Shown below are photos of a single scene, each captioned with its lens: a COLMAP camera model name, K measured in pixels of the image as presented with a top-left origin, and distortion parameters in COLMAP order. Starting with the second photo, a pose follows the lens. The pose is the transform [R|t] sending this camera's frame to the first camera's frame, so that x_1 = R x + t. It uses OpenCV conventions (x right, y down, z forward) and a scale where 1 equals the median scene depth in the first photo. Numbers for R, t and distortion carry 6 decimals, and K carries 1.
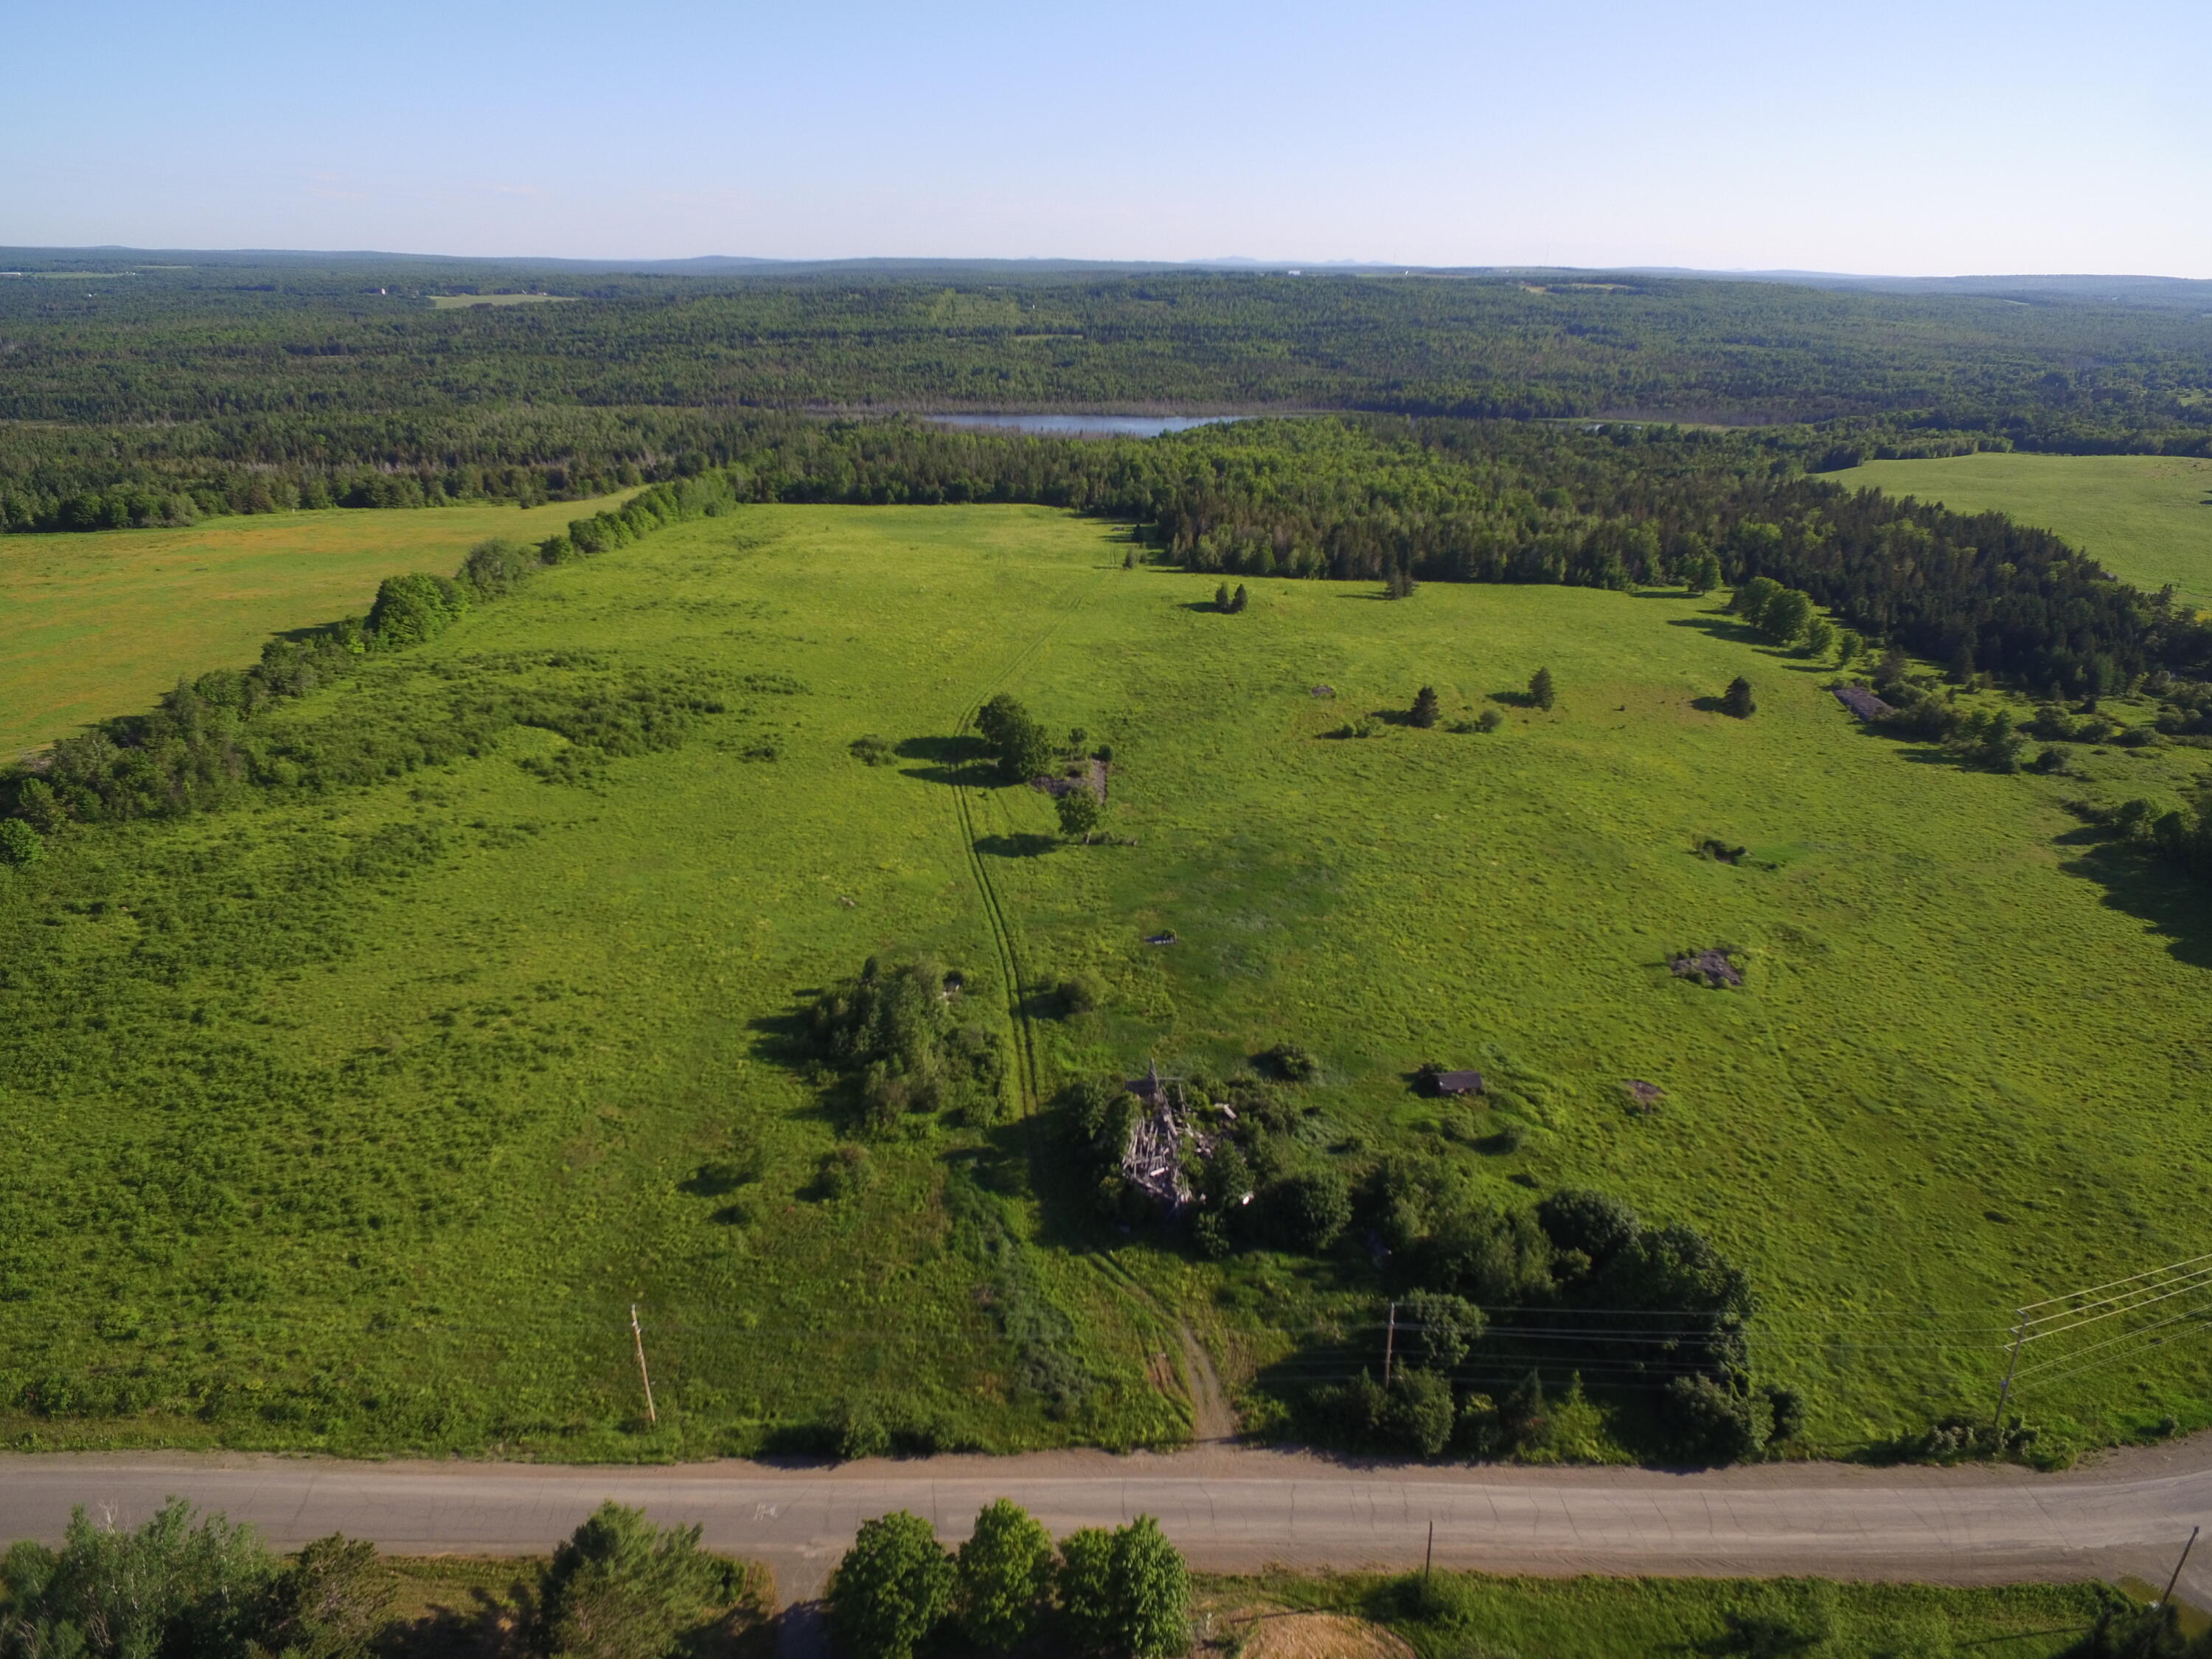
lens RADIAL K [[1276.8, 0, 1100.3], [0, 1276.8, 850.2], [0, 0, 1]] dist [-0.021407, 0.021343]
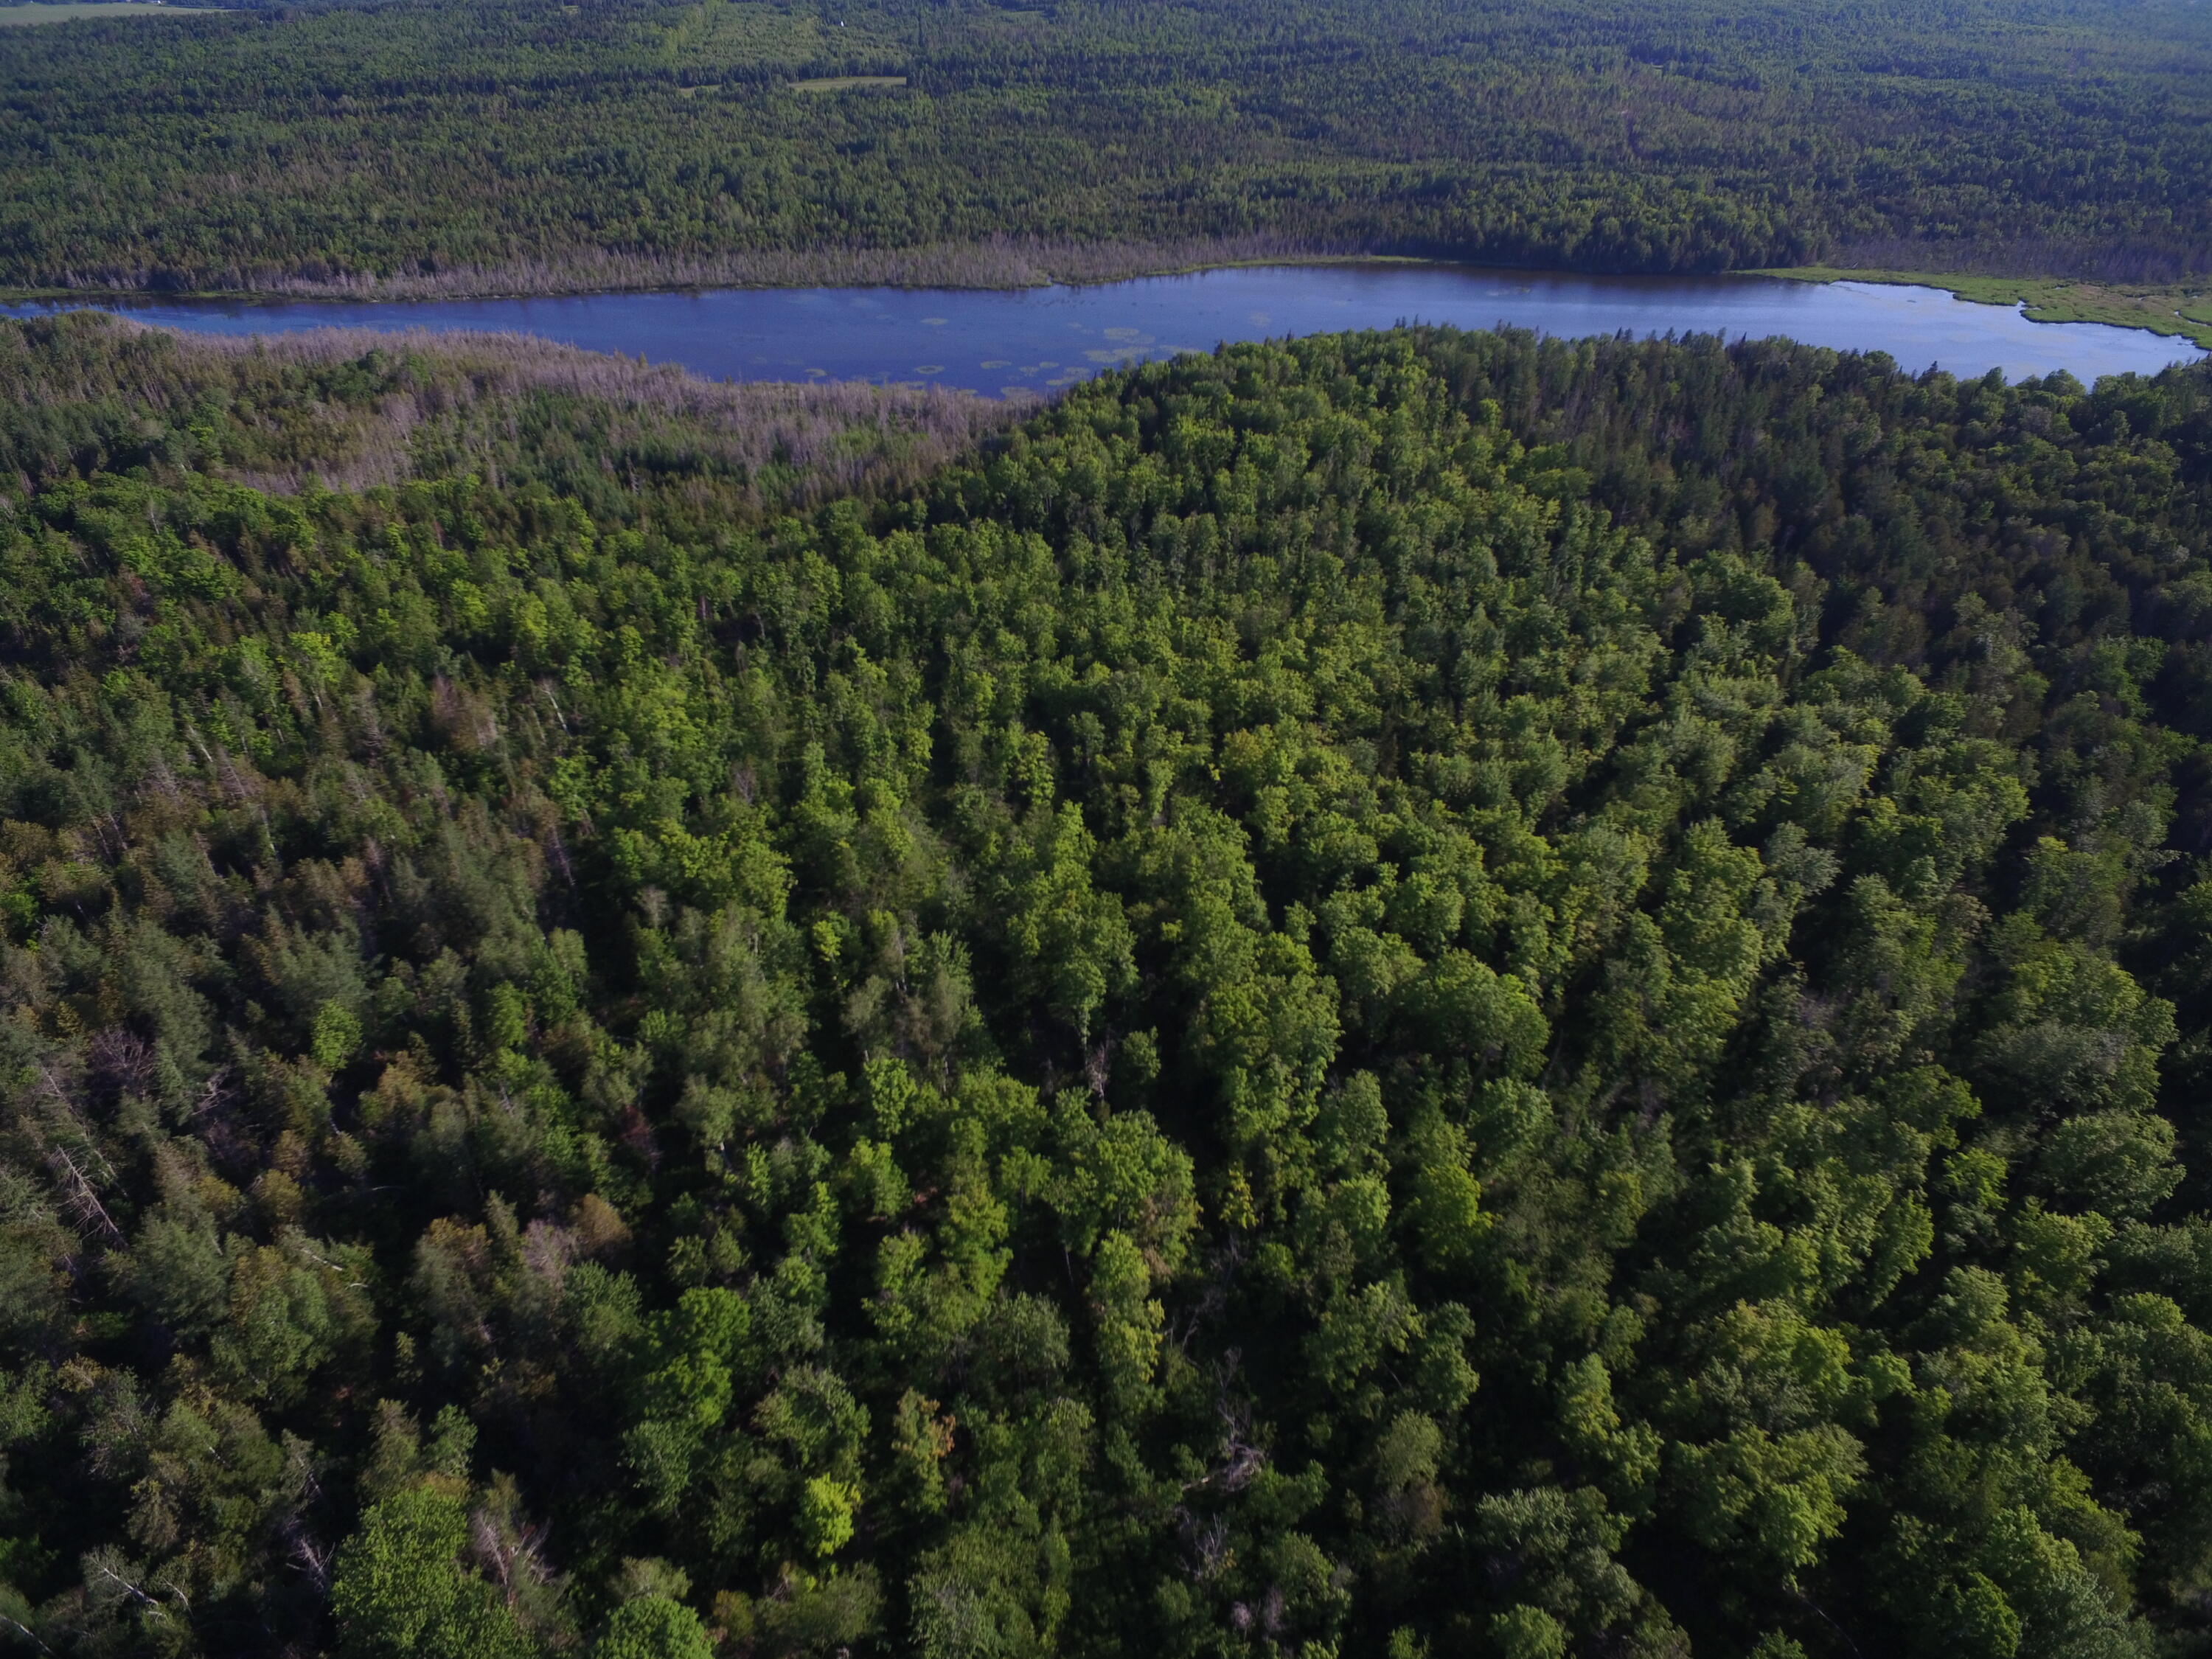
lens RADIAL K [[1276.8, 0, 1100.3], [0, 1276.8, 824.2], [0, 0, 1]] dist [-0.021407, 0.021343]
pose [[0.996991, -0.049157, 0.059934, 0.074110], [0.038261, 0.984522, 0.171031, -0.412104], [-0.067414, -0.168223, 0.983441, 0.890348]]
